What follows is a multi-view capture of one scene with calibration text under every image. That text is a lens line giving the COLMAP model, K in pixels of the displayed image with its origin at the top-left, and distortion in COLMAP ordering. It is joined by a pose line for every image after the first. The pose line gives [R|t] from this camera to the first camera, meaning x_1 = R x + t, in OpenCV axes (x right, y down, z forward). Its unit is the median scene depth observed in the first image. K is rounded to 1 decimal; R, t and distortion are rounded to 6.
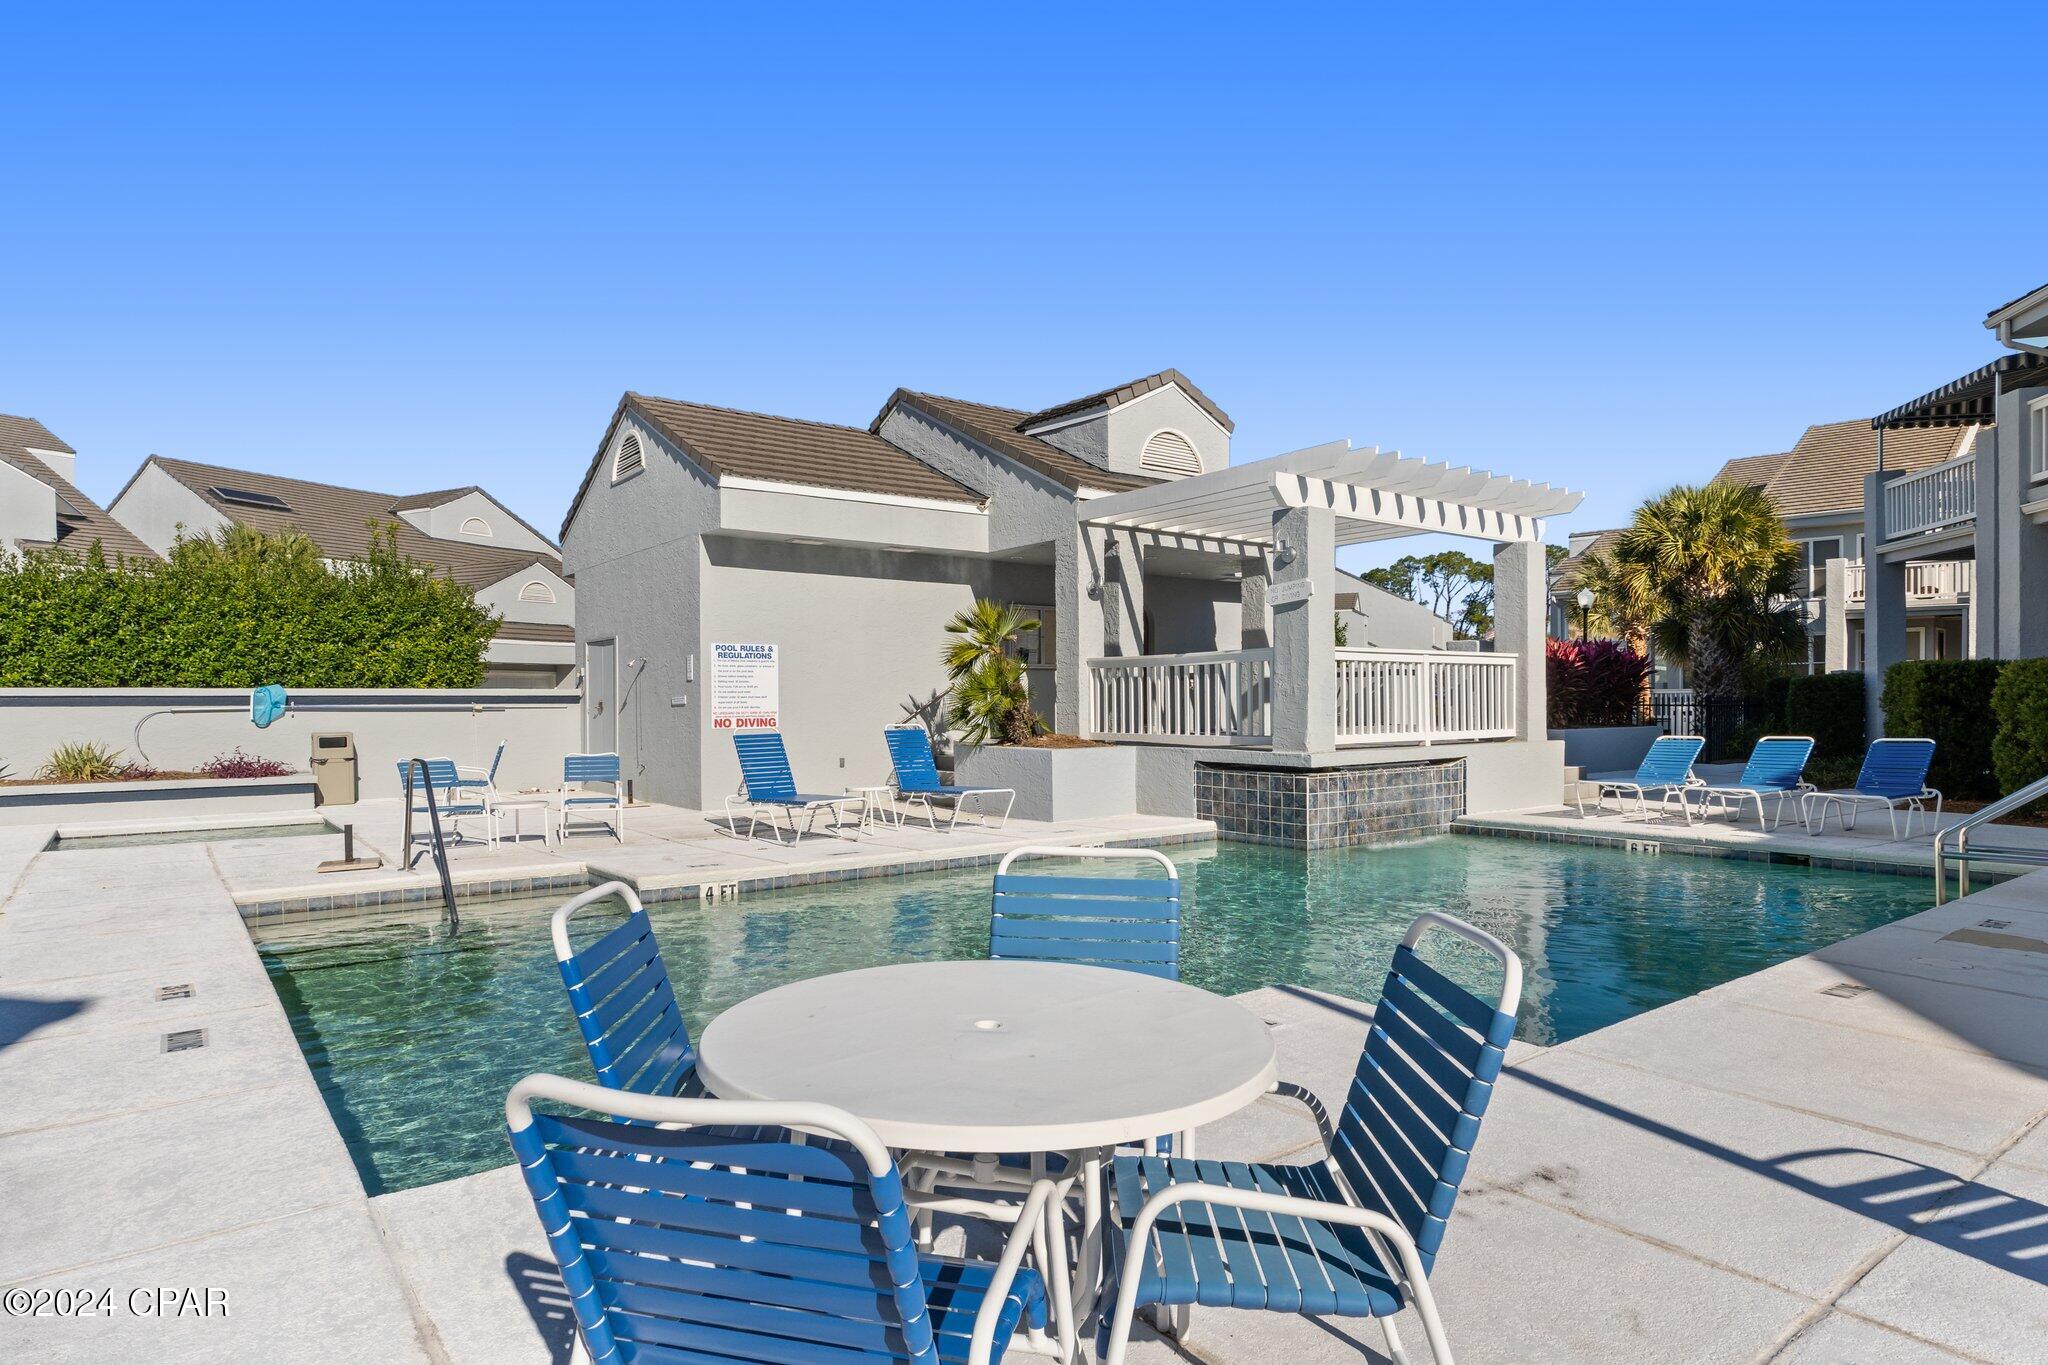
lens RADIAL K [[1100.2, 0, 1023.3], [0, 1100.2, 691.8], [0, 0, 1]] dist [0.000090, -0.000031]
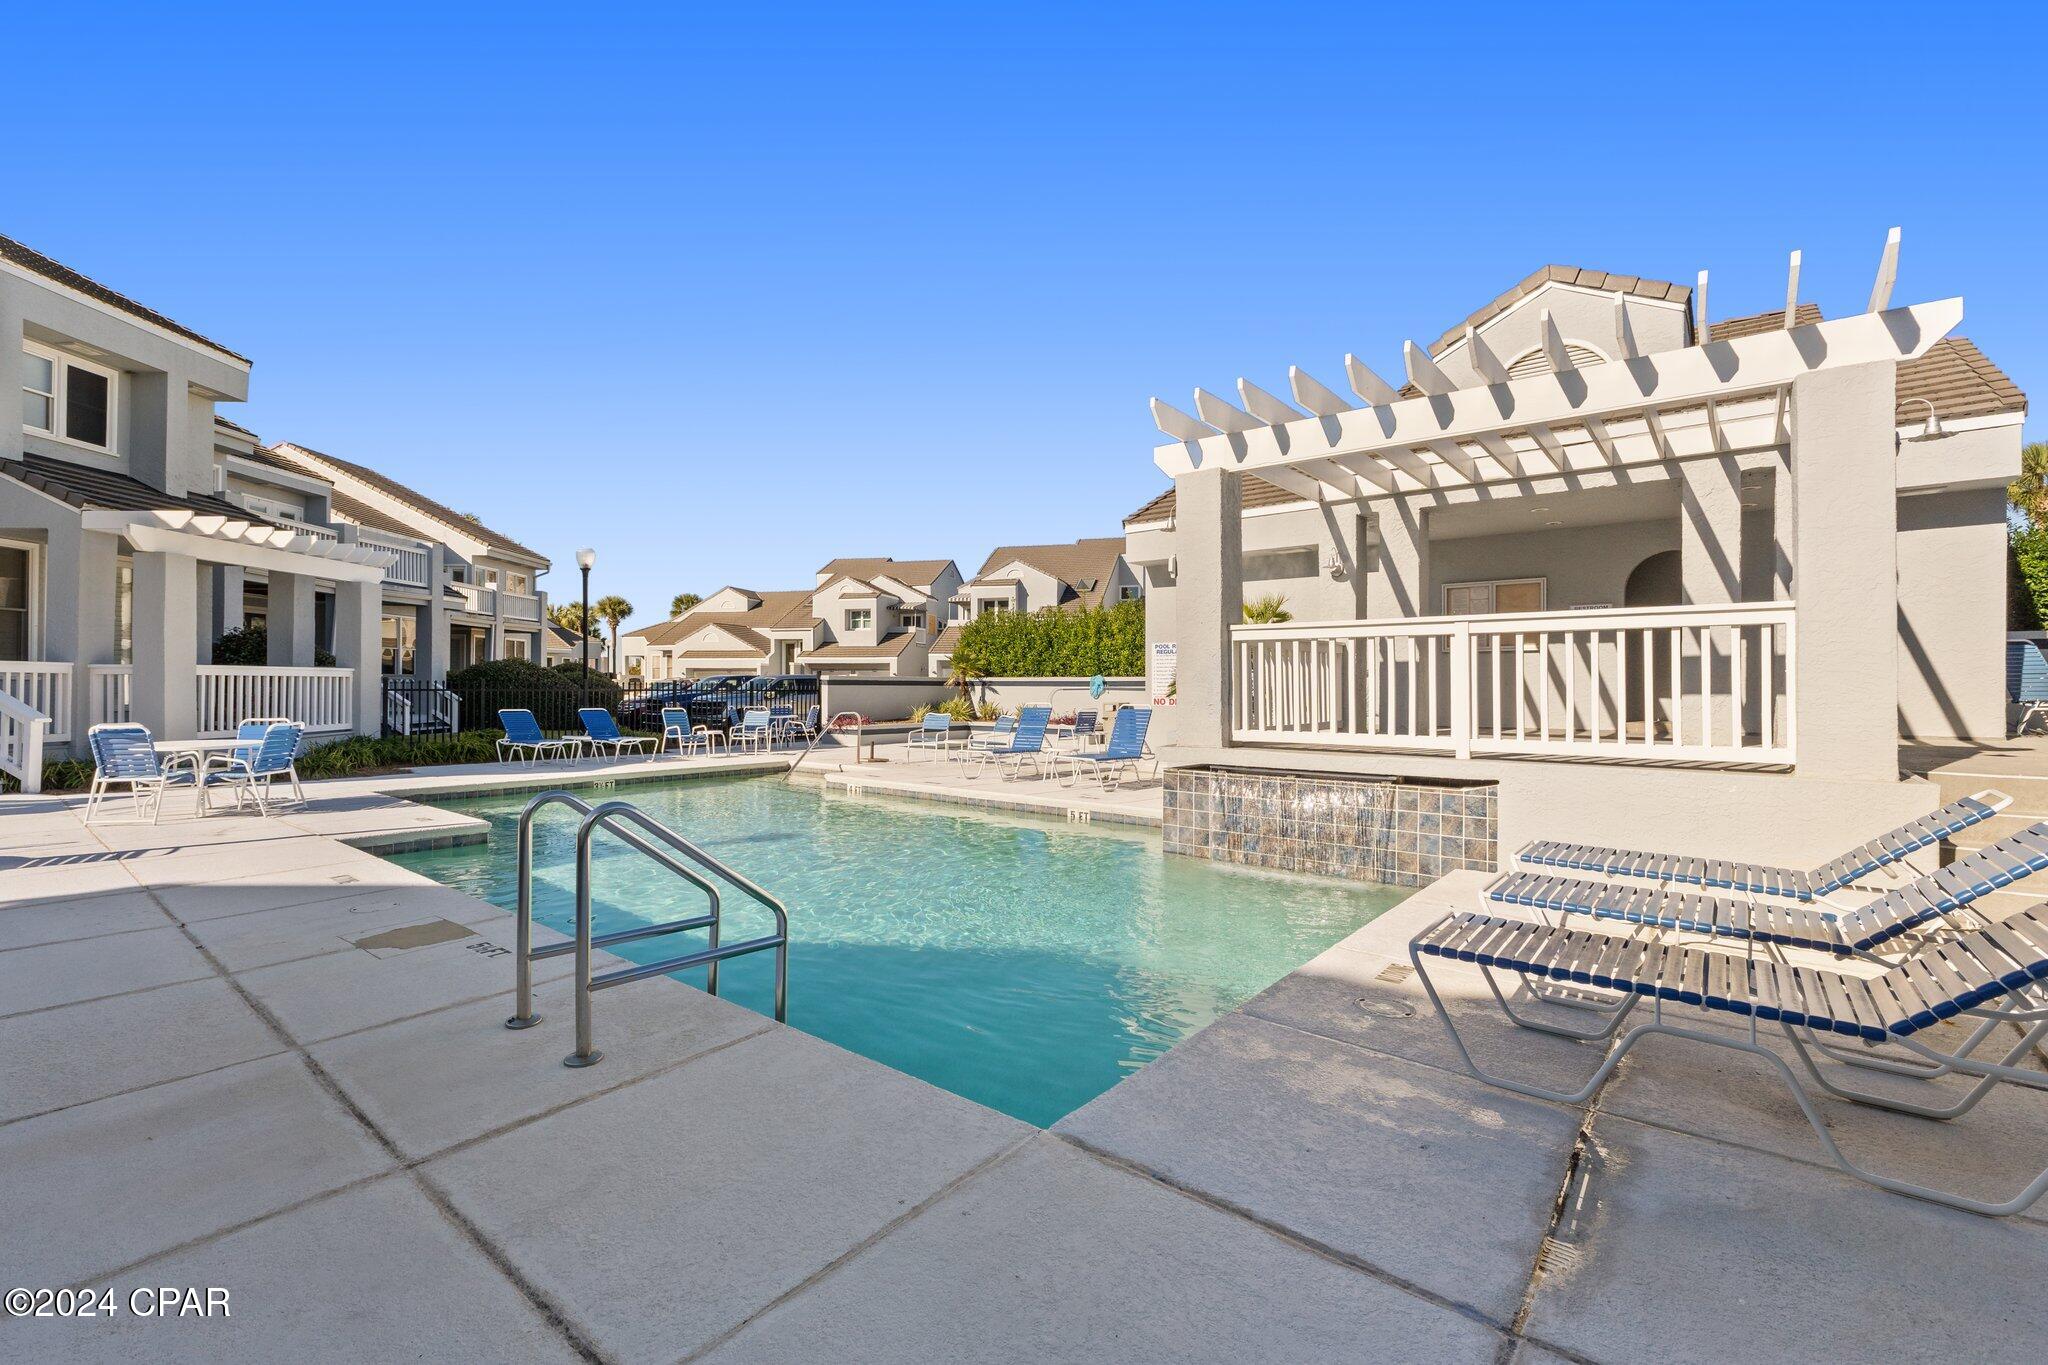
lens RADIAL K [[866.7, 0, 1022.7], [0, 866.7, 679.1], [0, 0, 1]] dist [-0.011638, 0.000553]
pose [[0.263343, -0.001119, -0.964702, 0.699359], [0.005298, 0.999986, 0.000287, -0.000662], [0.964688, -0.005187, 0.263345, 0.525363]]
